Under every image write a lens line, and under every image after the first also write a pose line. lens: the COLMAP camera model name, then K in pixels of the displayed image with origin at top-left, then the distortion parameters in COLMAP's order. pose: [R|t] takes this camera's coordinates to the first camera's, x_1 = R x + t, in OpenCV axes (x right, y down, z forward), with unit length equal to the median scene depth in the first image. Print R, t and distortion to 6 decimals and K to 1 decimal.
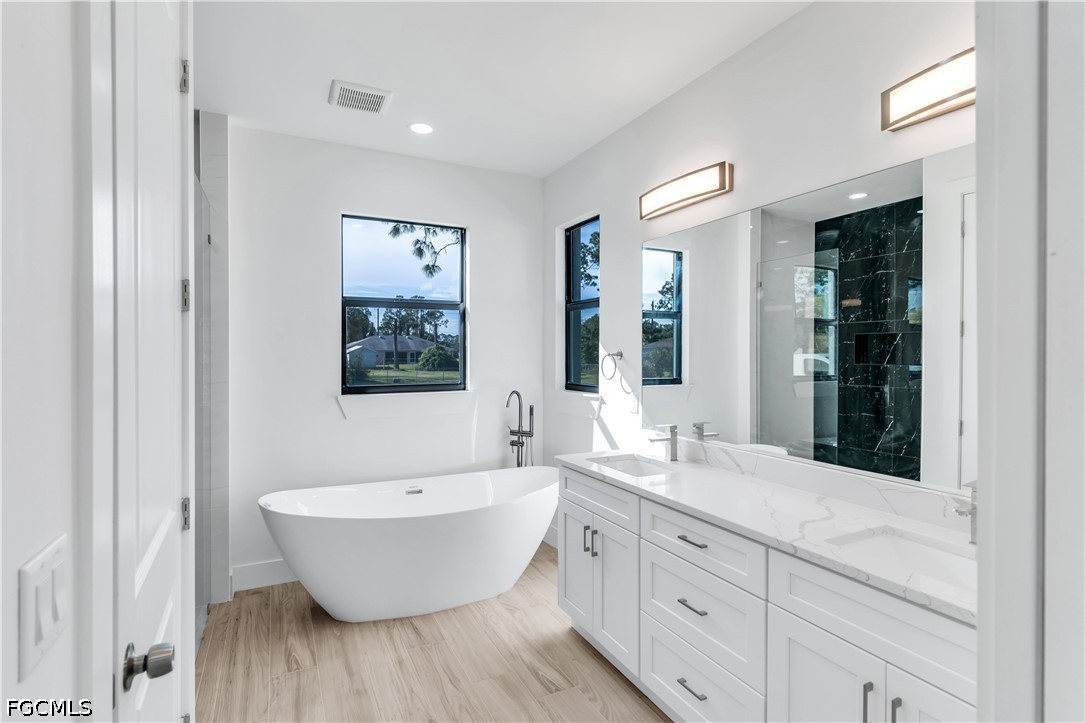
lens RADIAL K [[517.7, 0, 551.3], [0, 517.7, 360.6], [0, 0, 1]] dist [0.002804, 0.000466]
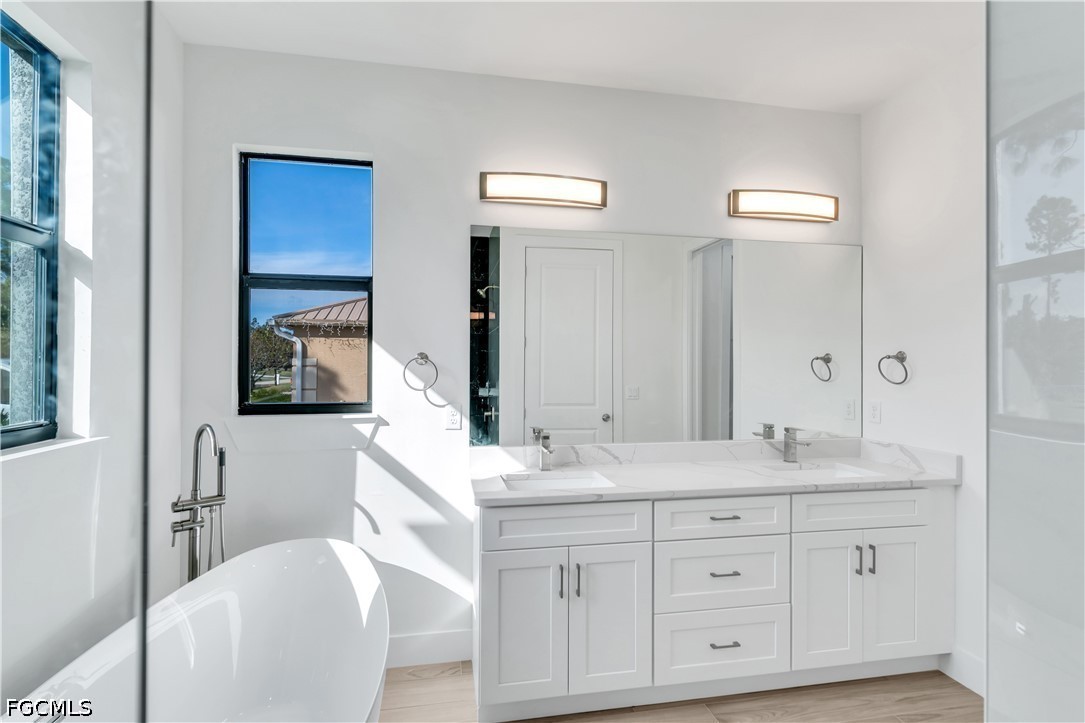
lens RADIAL K [[517.7, 0, 551.3], [0, 517.7, 360.6], [0, 0, 1]] dist [0.002804, 0.000466]
pose [[0.303579, 0.004225, 0.952797, -0.570801], [0.009428, 0.999928, -0.007438, -0.000043], [-0.952760, 0.011241, 0.303517, 0.602781]]
